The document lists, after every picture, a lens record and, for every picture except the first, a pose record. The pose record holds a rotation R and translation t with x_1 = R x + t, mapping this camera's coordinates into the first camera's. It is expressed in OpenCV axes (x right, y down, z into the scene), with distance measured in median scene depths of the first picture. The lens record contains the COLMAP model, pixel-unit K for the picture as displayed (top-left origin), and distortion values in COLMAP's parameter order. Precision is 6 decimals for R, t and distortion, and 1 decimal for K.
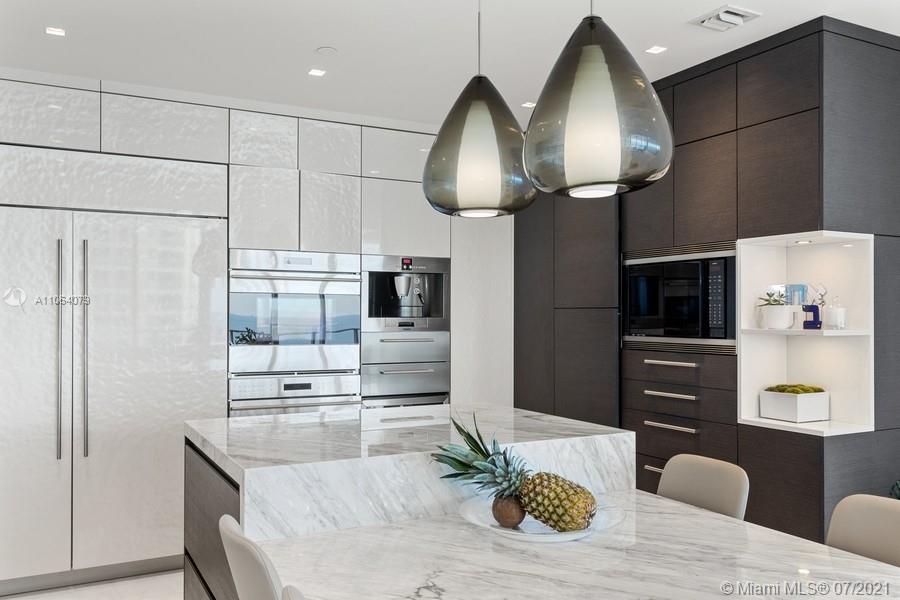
lens RADIAL K [[751.4, 0, 450.0], [0, 751.4, 300.0], [0, 0, 1]] dist [0.011491, 0.011670]
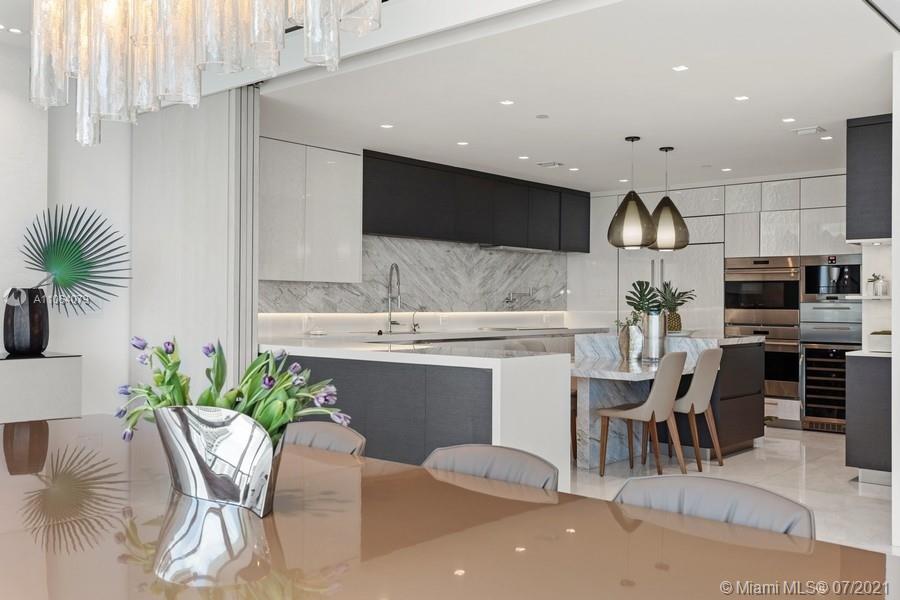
lens RADIAL K [[841.9, 0, 450.0], [0, 841.9, 300.0], [0, 0, 1]] dist [-0.006619, -0.005477]
pose [[0.357962, -0.001980, -0.933734, 1.795607], [0.015553, 0.999872, 0.003843, 0.023514], [0.933607, -0.015898, 0.357947, -0.529961]]
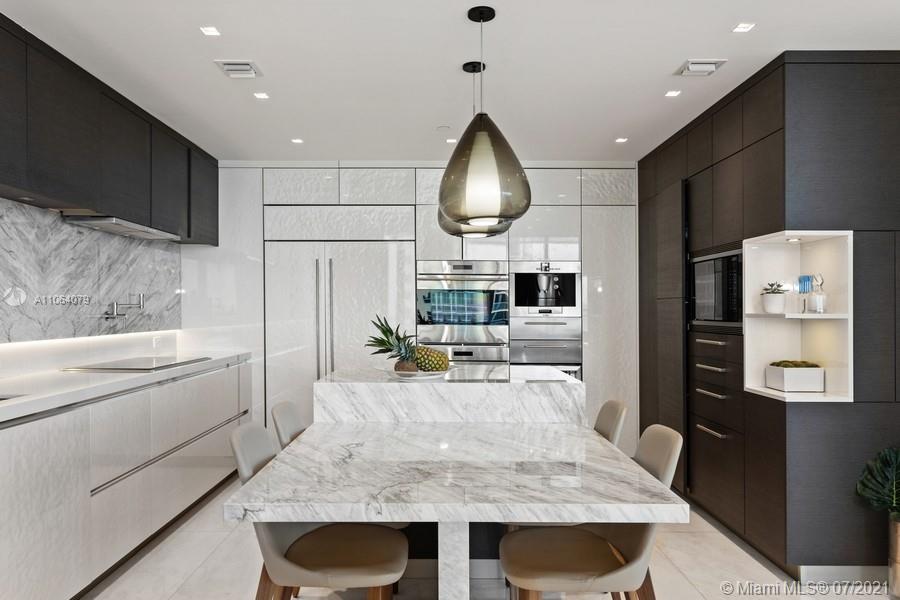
lens RADIAL K [[640.3, 0, 434.4], [0, 640.3, 314.3], [0, 0, 1]] dist [0.001843, -0.001943]
pose [[0.878521, 0.004673, -0.477681, 0.435585], [0.008301, 0.999652, 0.025047, 0.009506], [0.477632, -0.025969, 0.878176, -0.147189]]
